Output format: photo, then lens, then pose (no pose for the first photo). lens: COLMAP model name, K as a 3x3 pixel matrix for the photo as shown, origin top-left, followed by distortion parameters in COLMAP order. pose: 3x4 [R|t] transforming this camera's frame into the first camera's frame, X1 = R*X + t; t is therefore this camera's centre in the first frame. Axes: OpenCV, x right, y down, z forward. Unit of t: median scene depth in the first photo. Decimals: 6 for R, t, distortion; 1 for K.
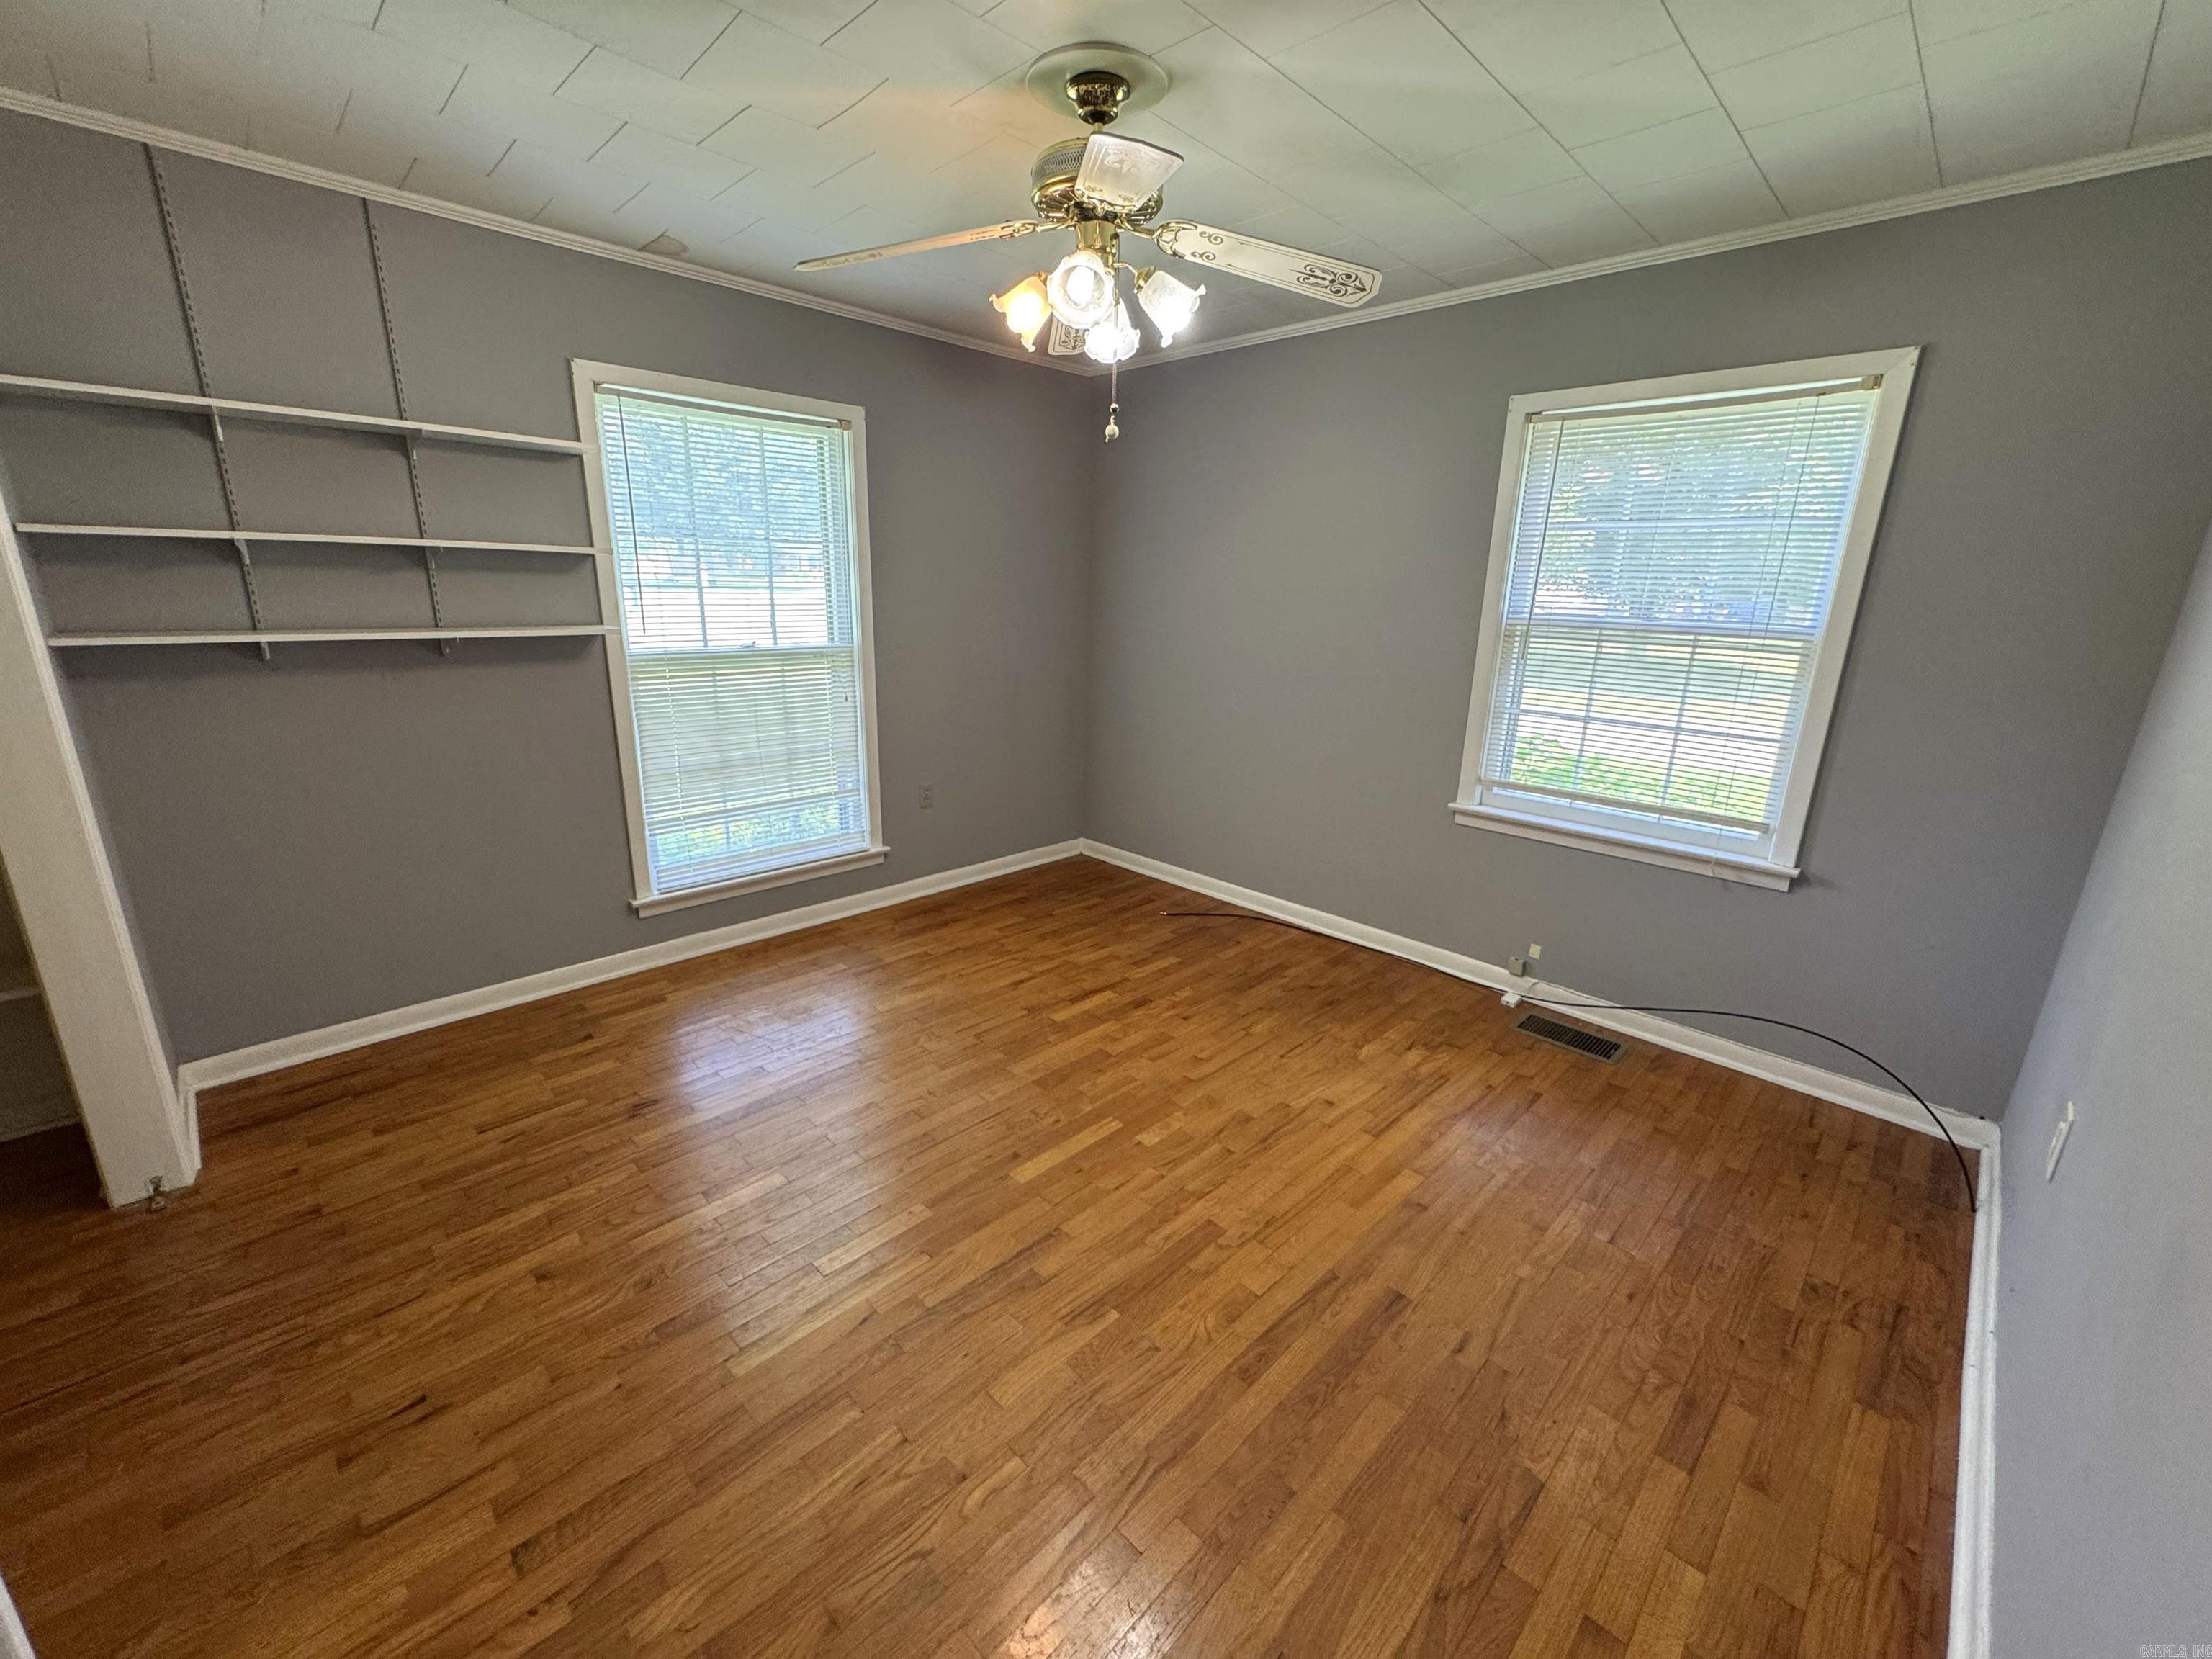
lens RADIAL K [[882.2, 0, 1105.1], [0, 882.2, 826.7], [0, 0, 1]] dist [-0.001651, -0.000009]
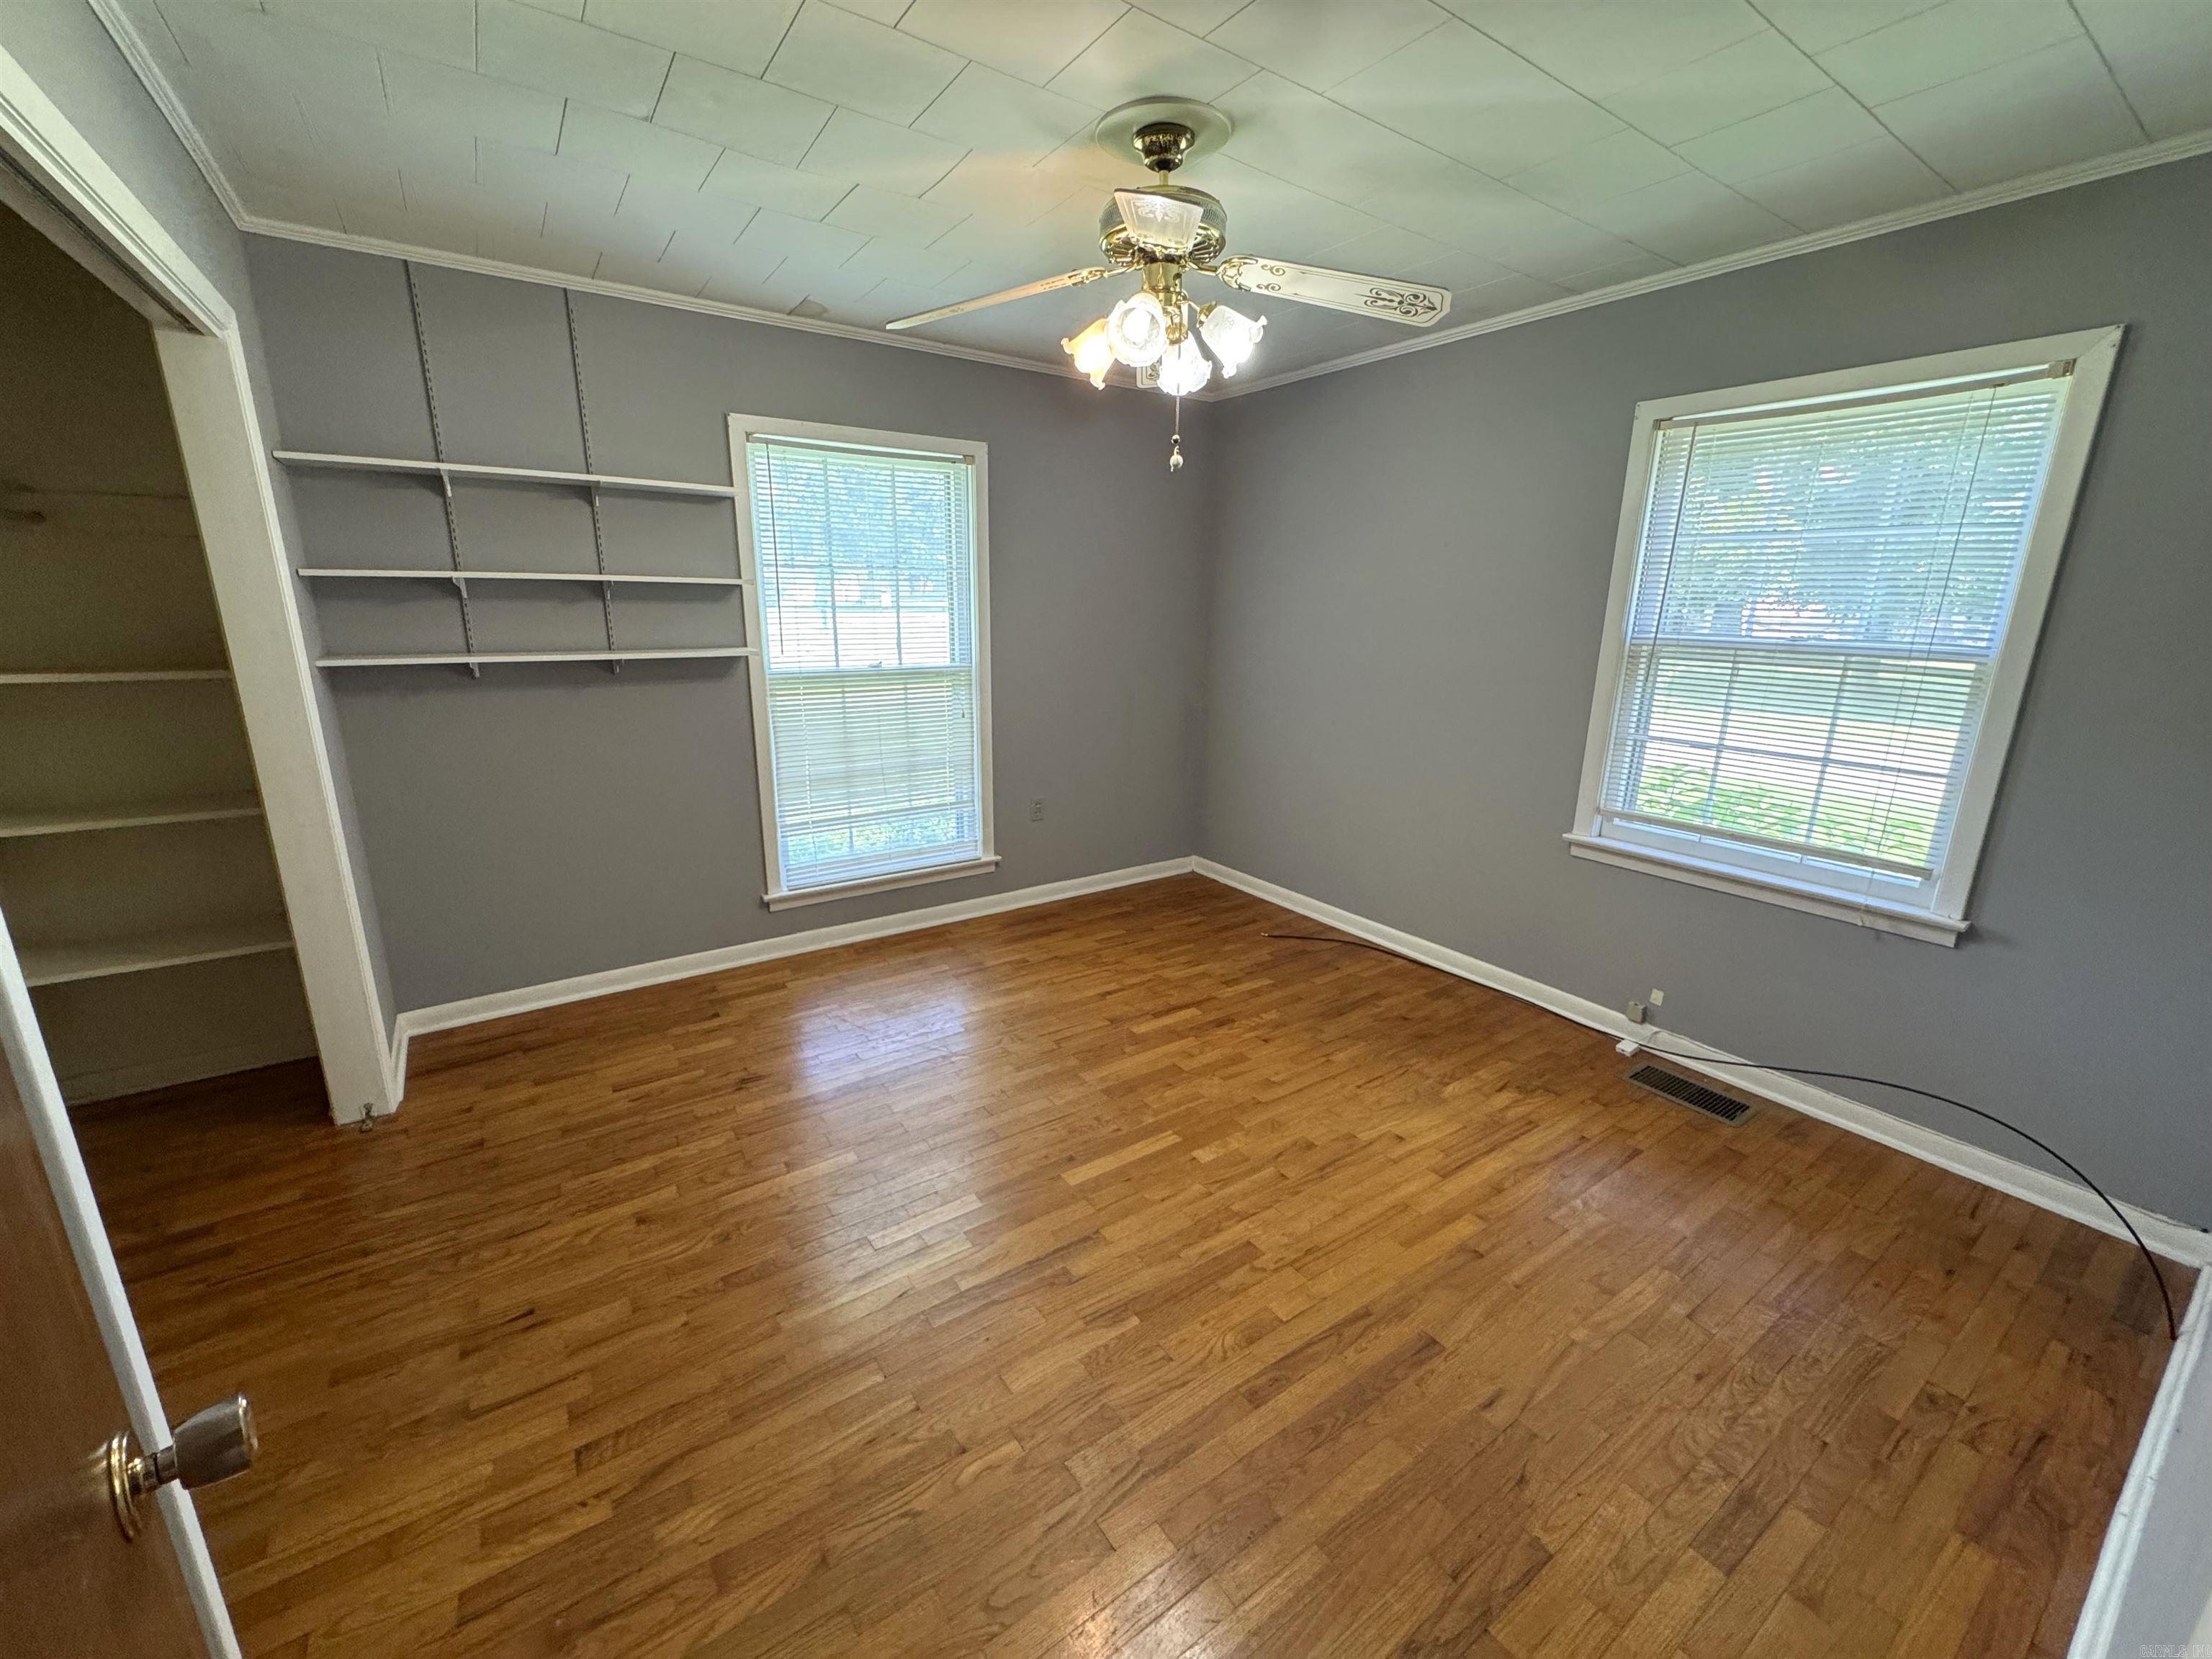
lens RADIAL K [[882.2, 0, 1105.1], [0, 882.2, 826.7], [0, 0, 1]] dist [-0.001651, -0.000009]
pose [[0.983485, 0.033971, -0.177772, 0.106193], [-0.037436, 0.999168, -0.016174, -0.000477], [0.177075, 0.022562, 0.983939, -0.018566]]
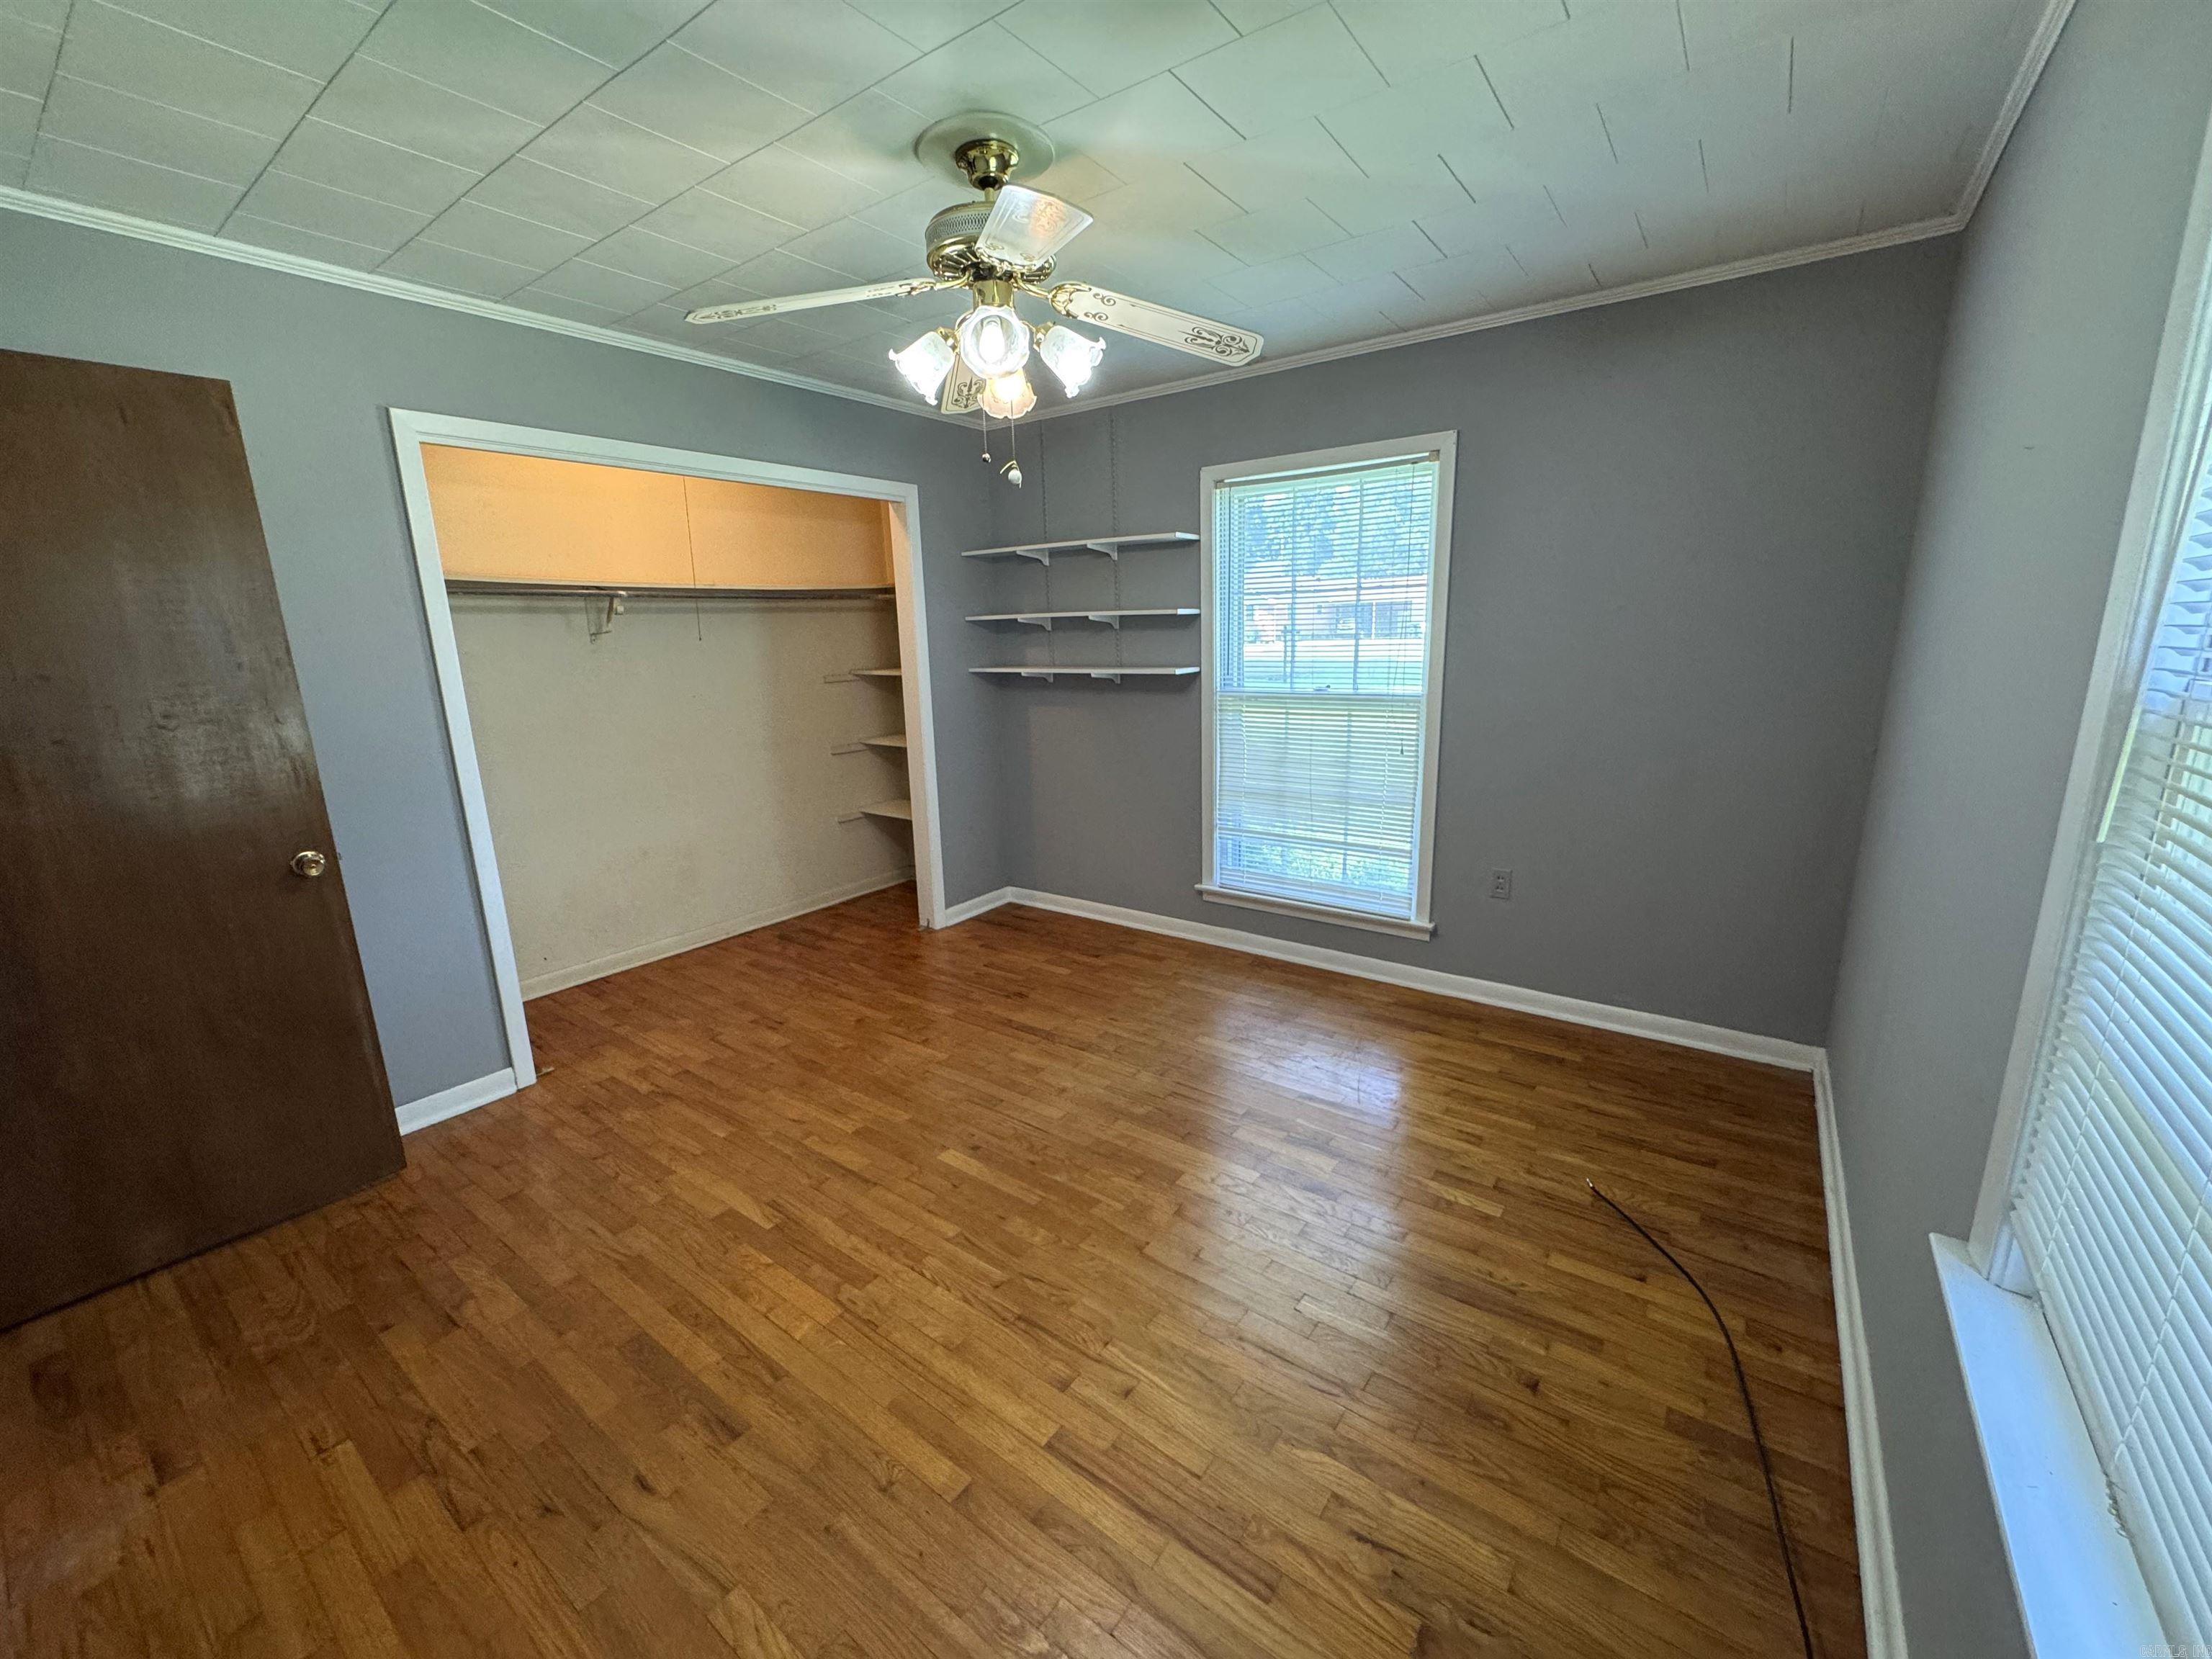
lens RADIAL K [[882.2, 0, 1105.1], [0, 882.2, 826.7], [0, 0, 1]] dist [-0.001651, -0.000009]
pose [[0.150951, 0.189686, -0.970172, 0.893575], [-0.236059, 0.959942, 0.150957, -0.210867], [0.959943, 0.206230, 0.189681, 0.845813]]
